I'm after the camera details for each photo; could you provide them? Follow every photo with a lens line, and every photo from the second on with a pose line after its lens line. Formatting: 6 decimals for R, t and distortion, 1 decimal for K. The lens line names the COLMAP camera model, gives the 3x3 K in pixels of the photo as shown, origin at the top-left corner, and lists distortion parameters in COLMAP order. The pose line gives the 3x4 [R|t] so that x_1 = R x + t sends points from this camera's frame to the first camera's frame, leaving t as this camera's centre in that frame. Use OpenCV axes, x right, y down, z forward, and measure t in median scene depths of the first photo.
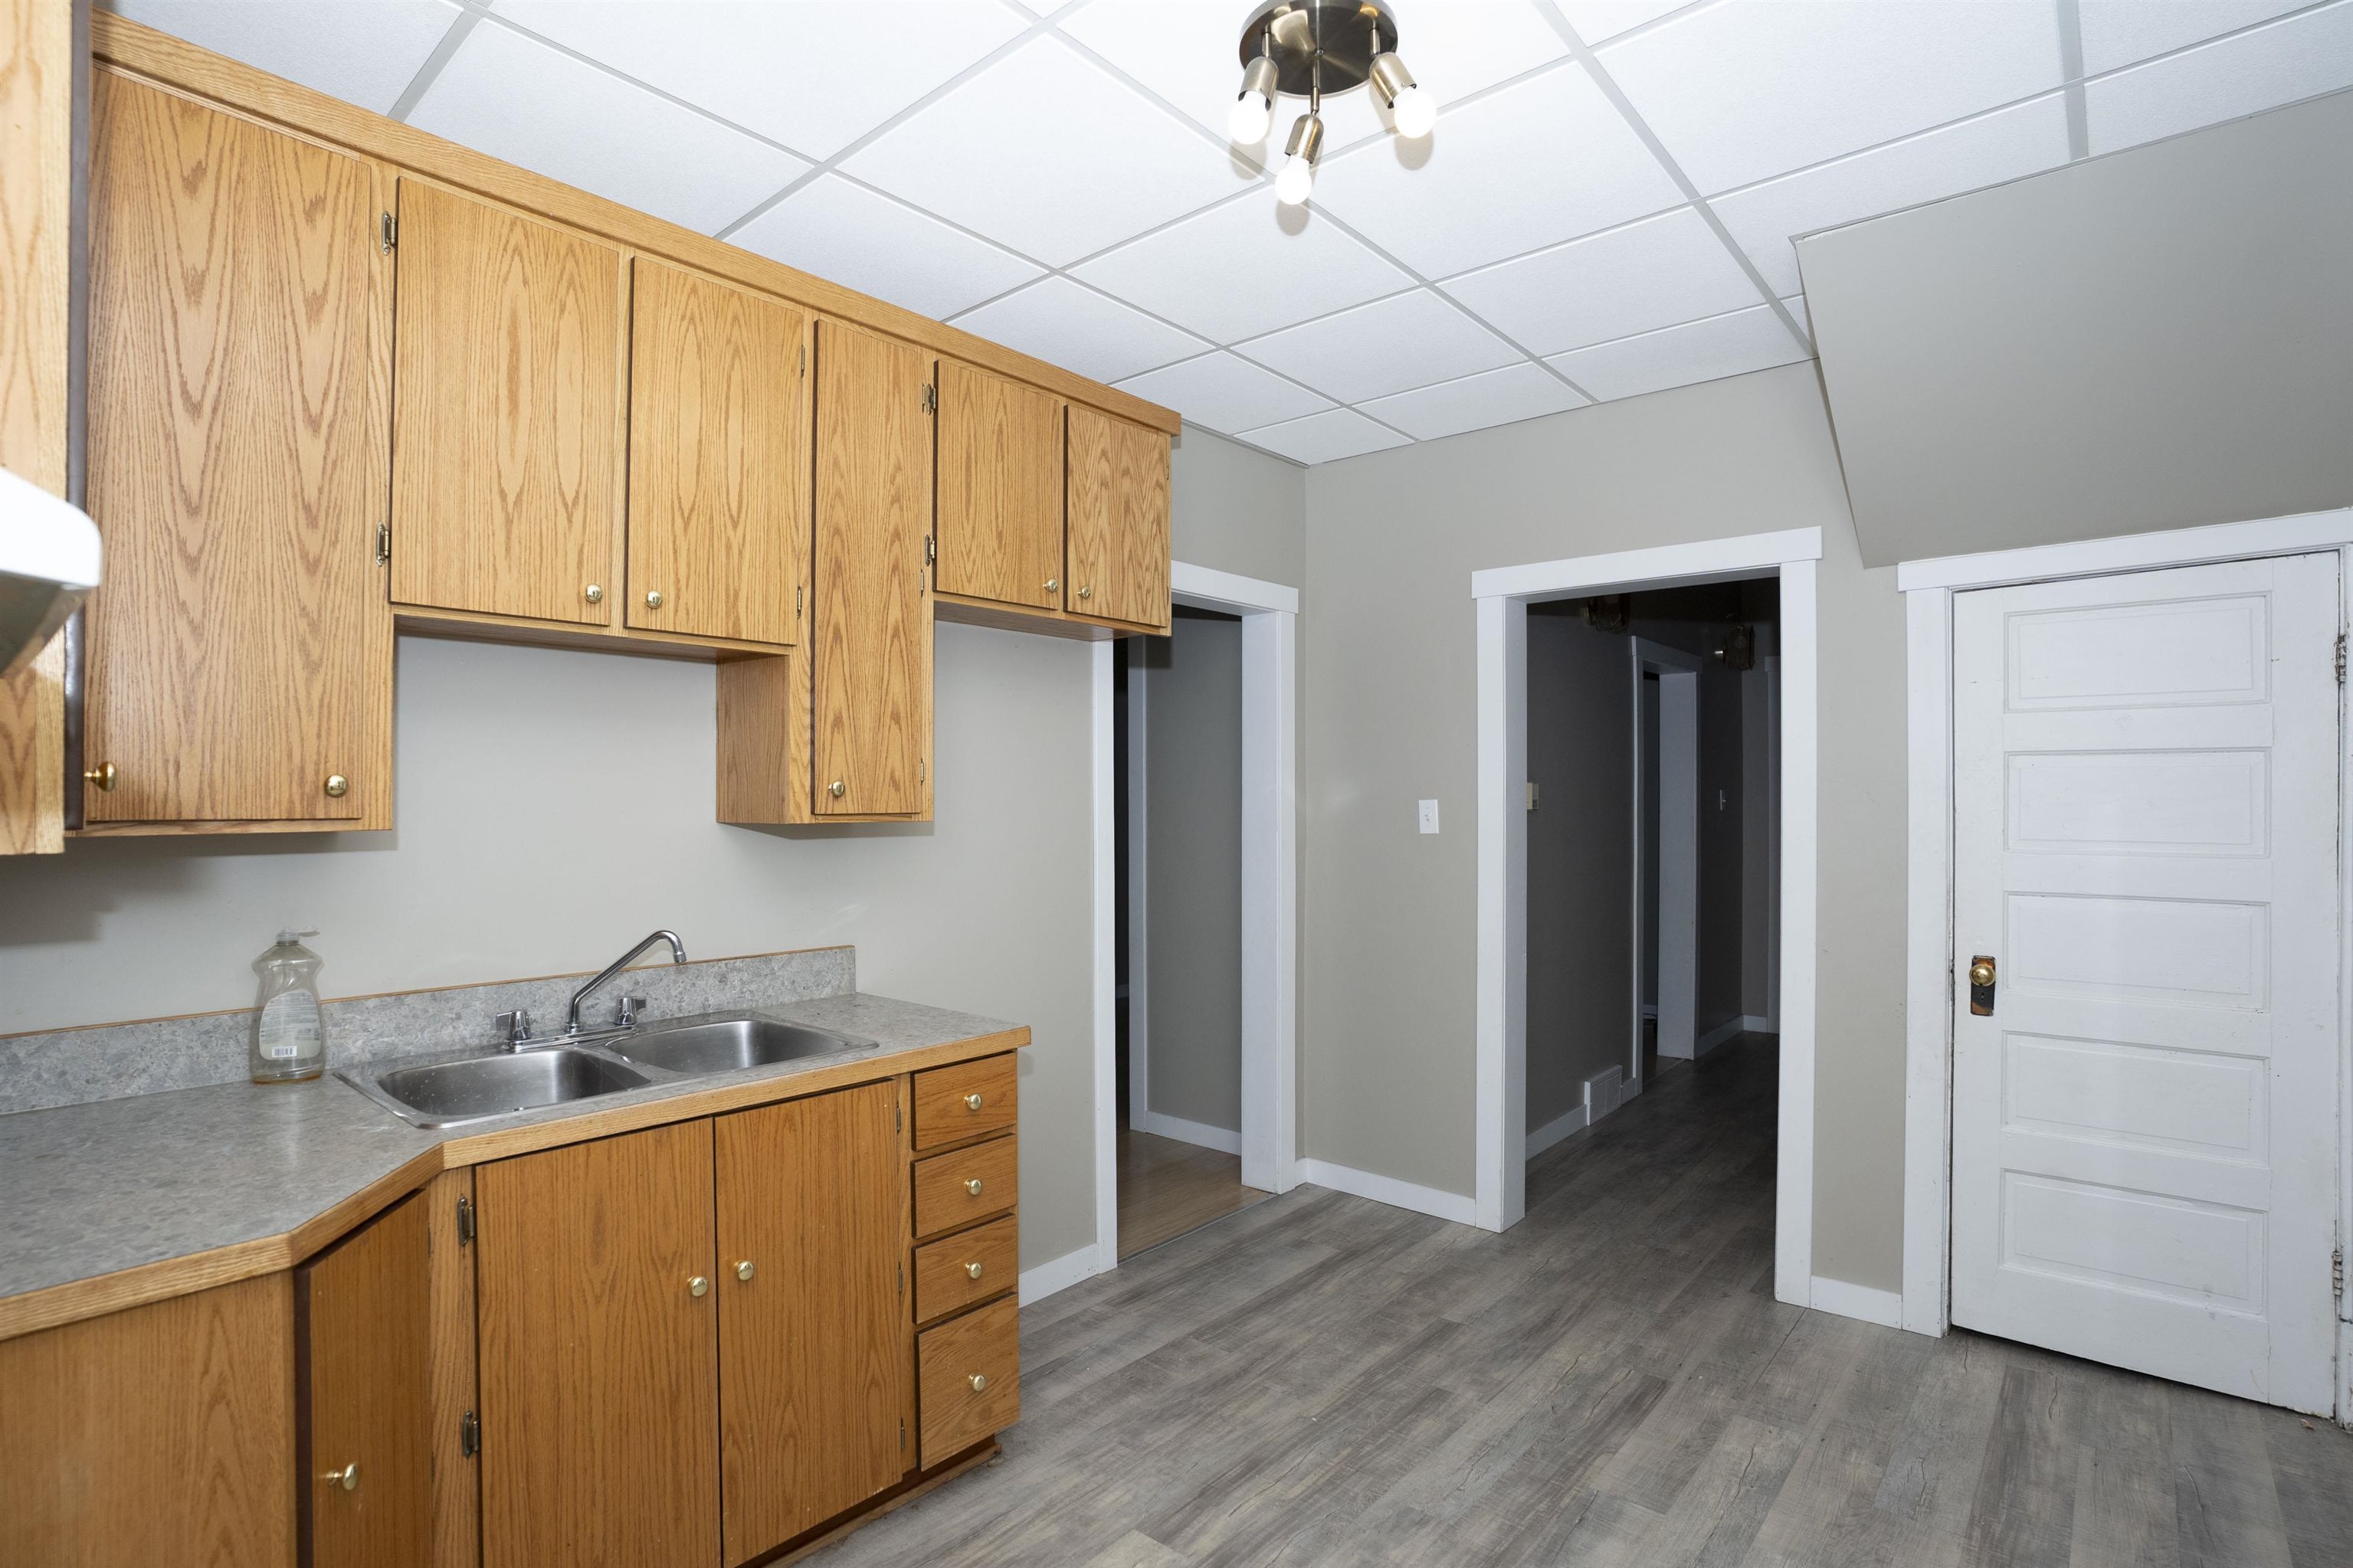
lens RADIAL K [[1195.6, 0, 1177.4], [0, 1195.6, 807.2], [0, 0, 1]] dist [-0.070919, 0.030019]
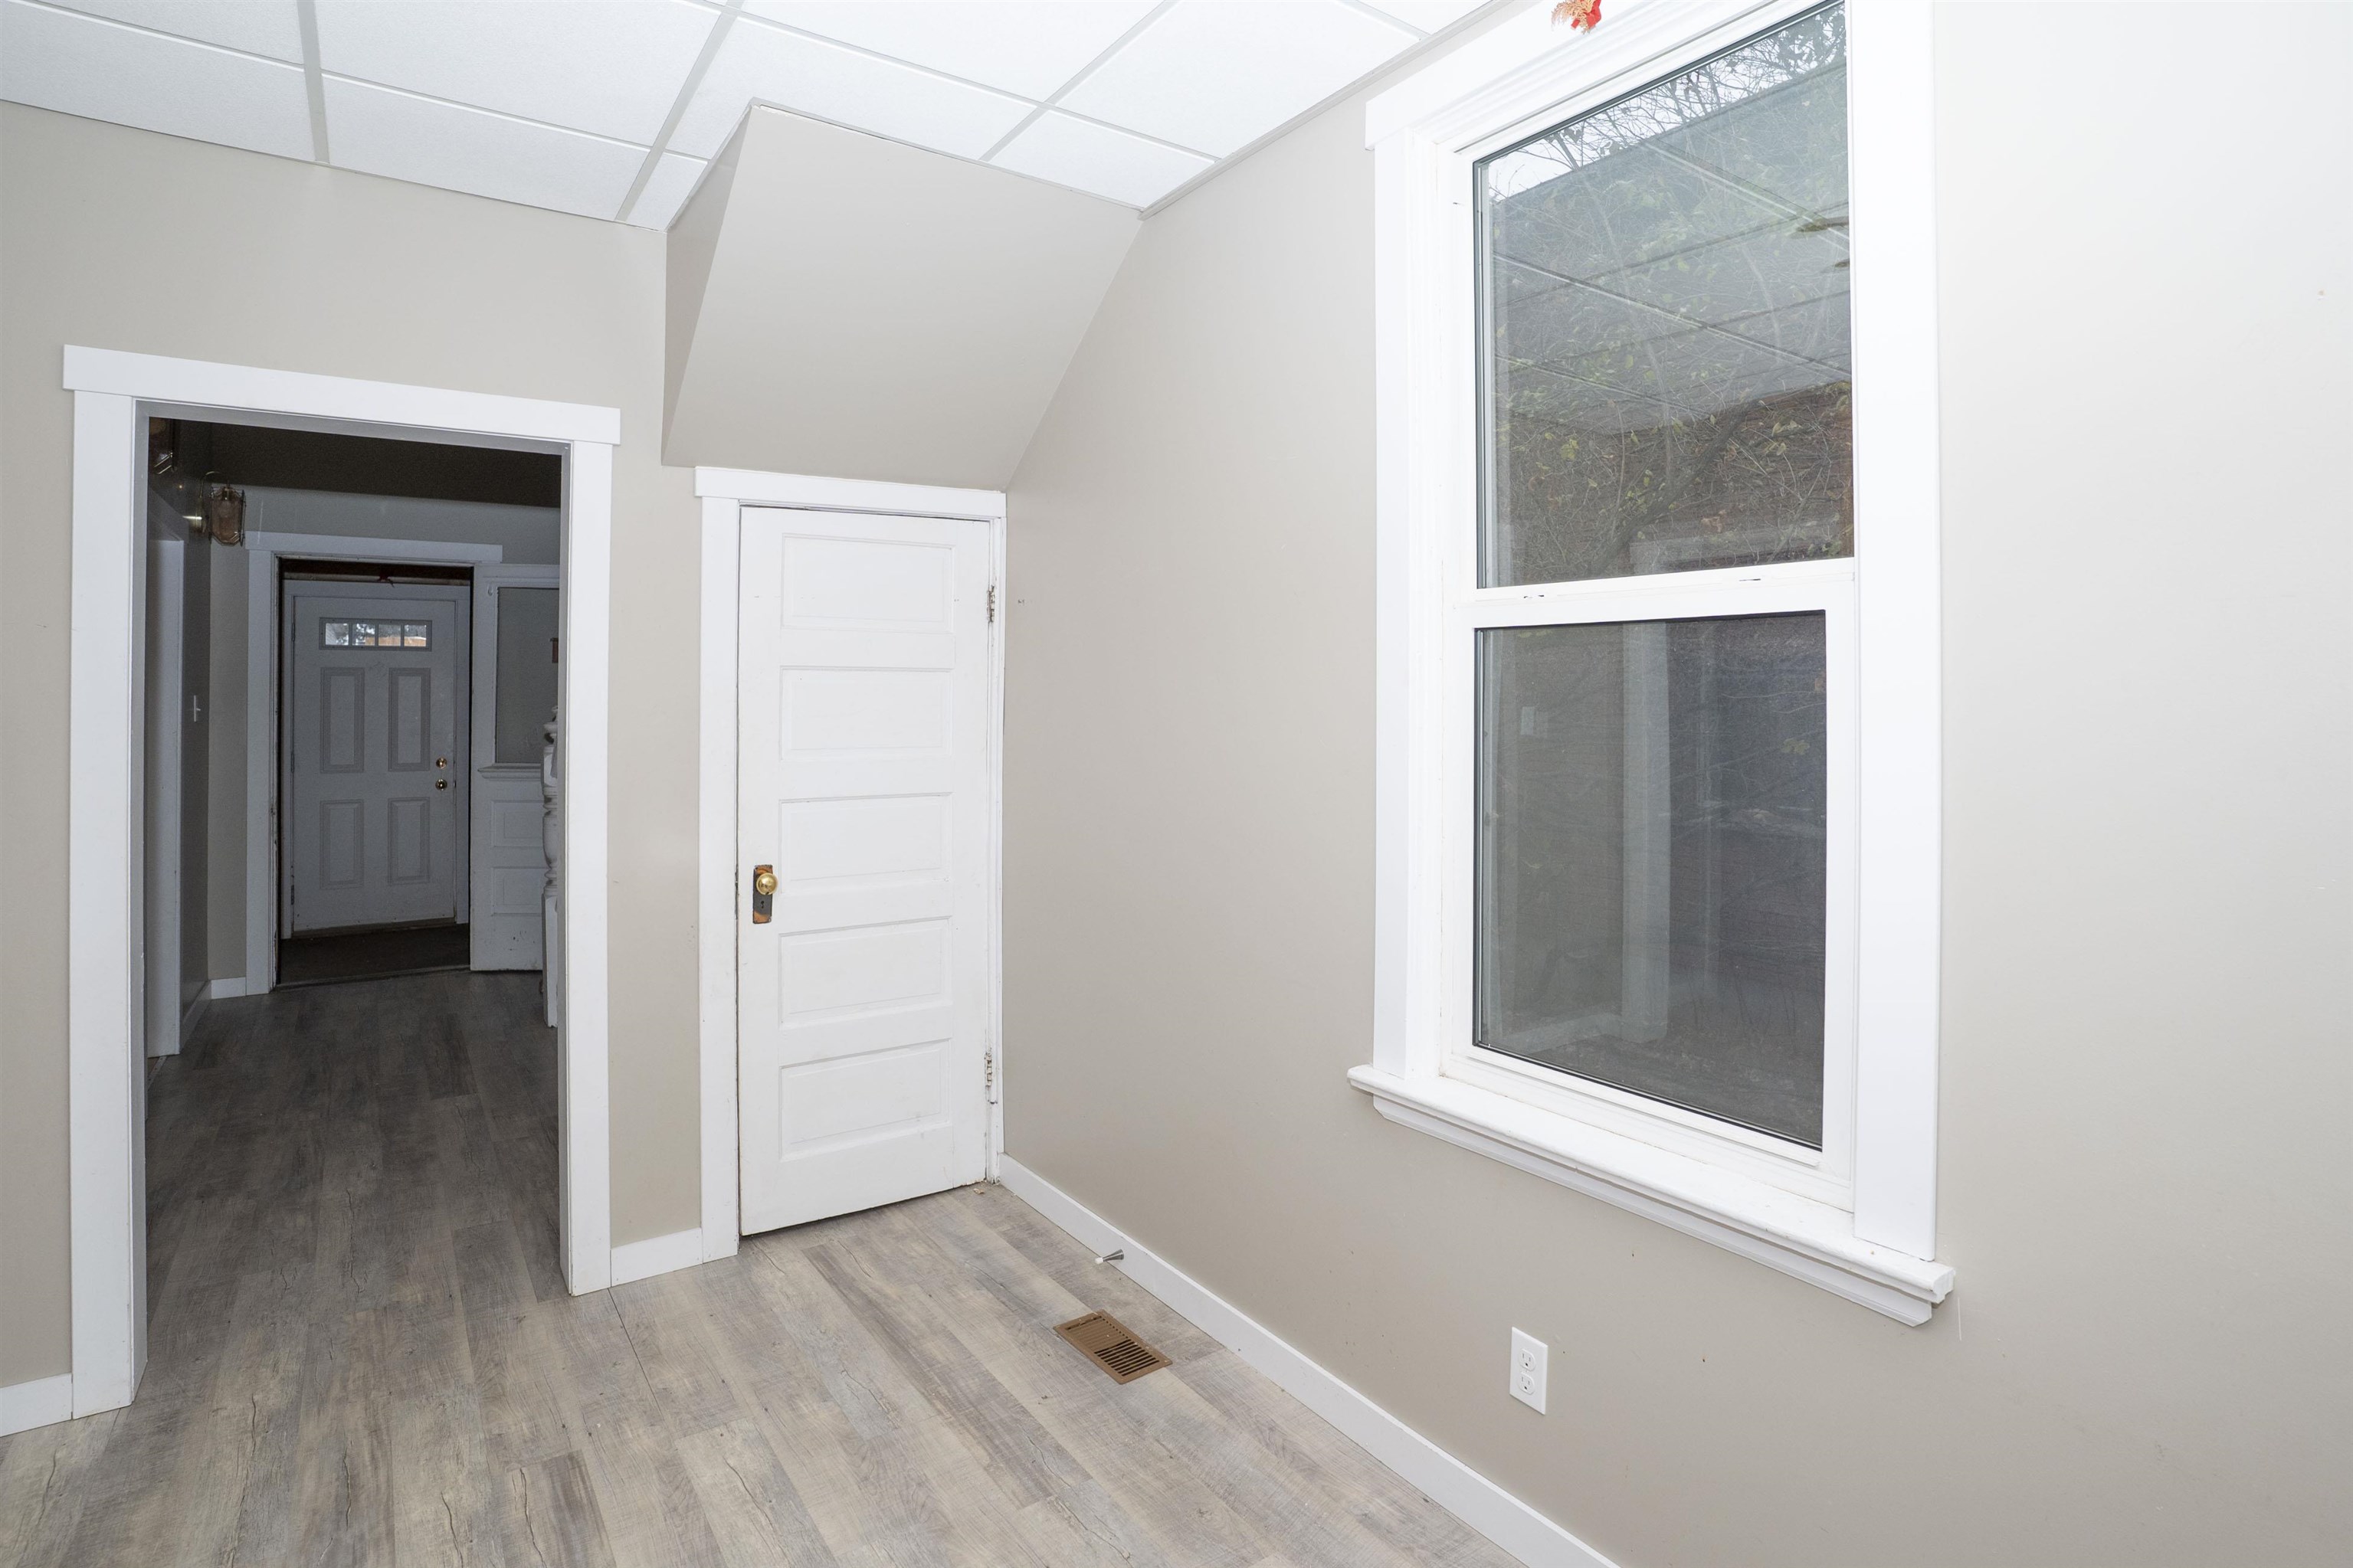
lens RADIAL K [[1195.6, 0, 1183.5], [0, 1195.6, 693.2], [0, 0, 1]] dist [-0.070919, 0.030019]
pose [[0.258144, 0.002833, 0.966102, -0.219431], [0.008974, 0.999946, -0.005330, -0.014401], [-0.966065, 0.010046, 0.258104, 0.375737]]
